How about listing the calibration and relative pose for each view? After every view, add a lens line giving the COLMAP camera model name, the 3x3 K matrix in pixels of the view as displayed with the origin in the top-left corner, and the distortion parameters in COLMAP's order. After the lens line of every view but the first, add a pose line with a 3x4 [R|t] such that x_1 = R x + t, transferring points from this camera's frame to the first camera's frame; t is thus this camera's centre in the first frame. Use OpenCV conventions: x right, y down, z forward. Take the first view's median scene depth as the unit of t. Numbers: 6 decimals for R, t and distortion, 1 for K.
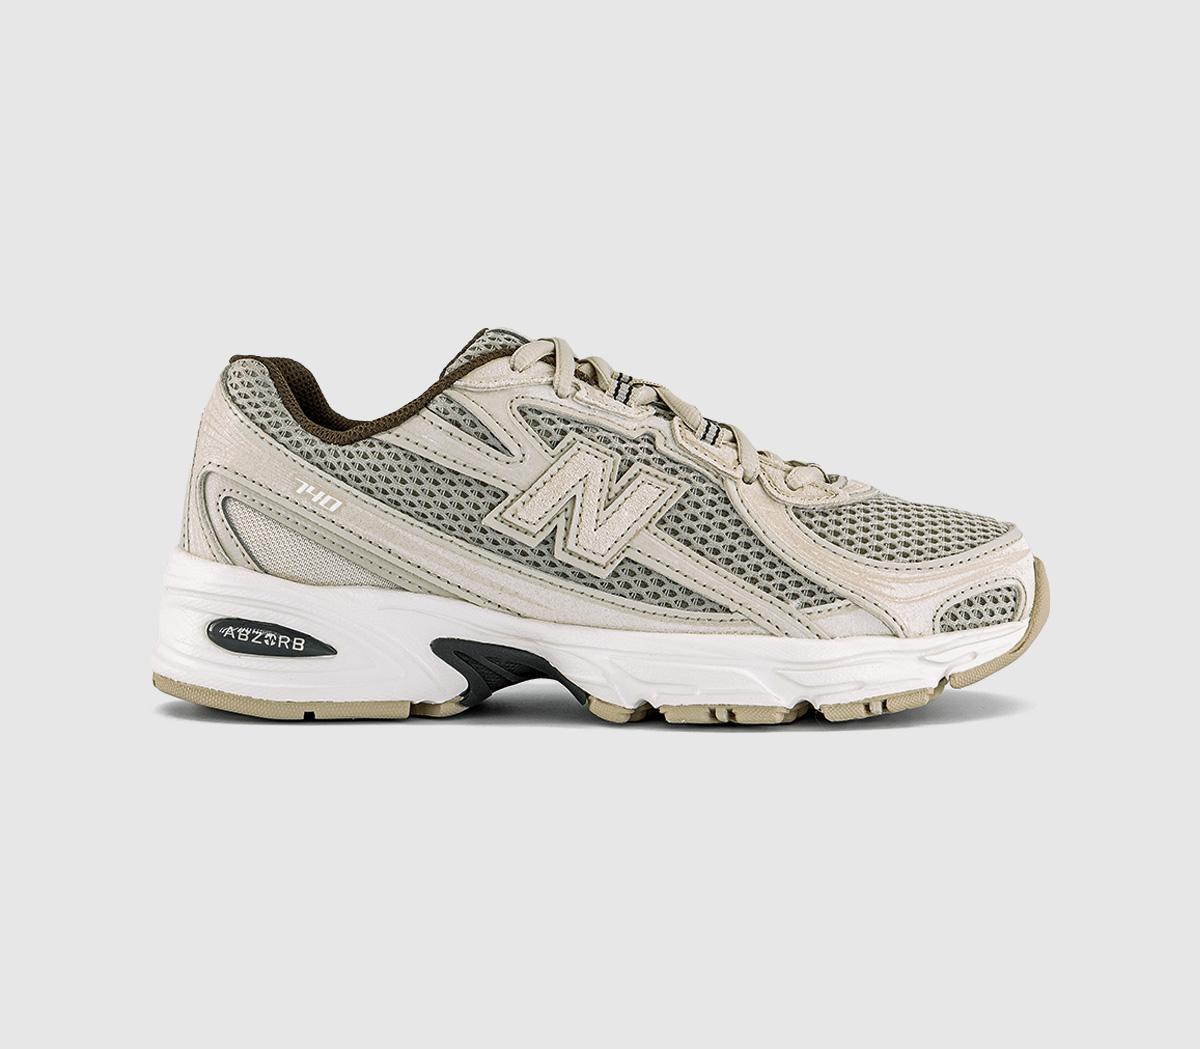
lens RADIAL K [[2038.4, 0, 600.0], [0, 2038.4, 524.5], [0, 0, 1]] dist [0.038757, 0.038893]
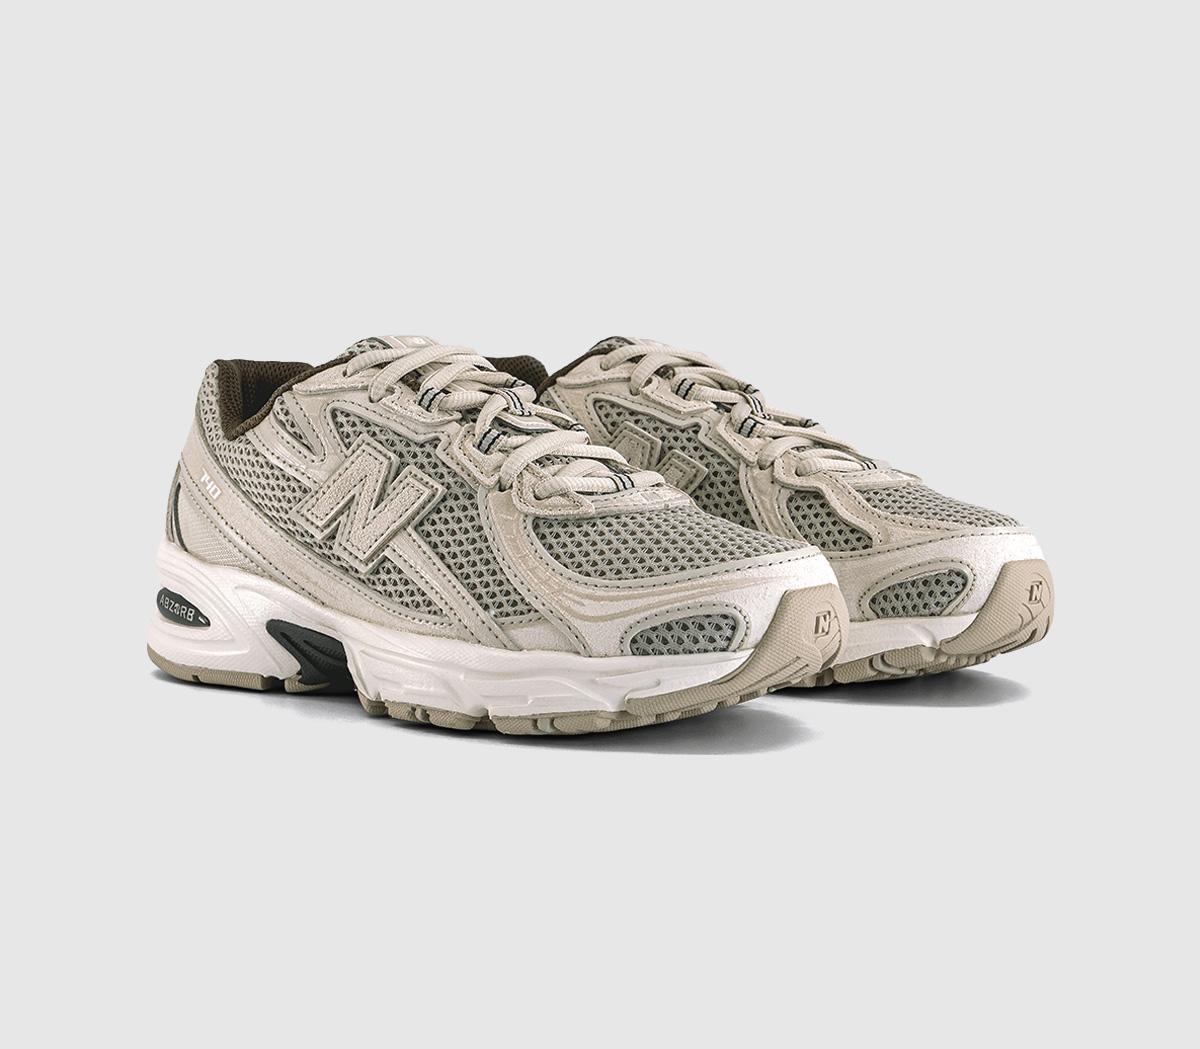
lens RADIAL K [[2038.4, 0, 600.0], [0, 2038.4, 524.5], [0, 0, 1]] dist [0.038757, 0.038893]
pose [[0.815466, 0.054912, -0.576194, 0.695473], [-0.053374, 0.998382, 0.019609, -0.026000], [0.576339, 0.014763, 0.817077, 0.206847]]
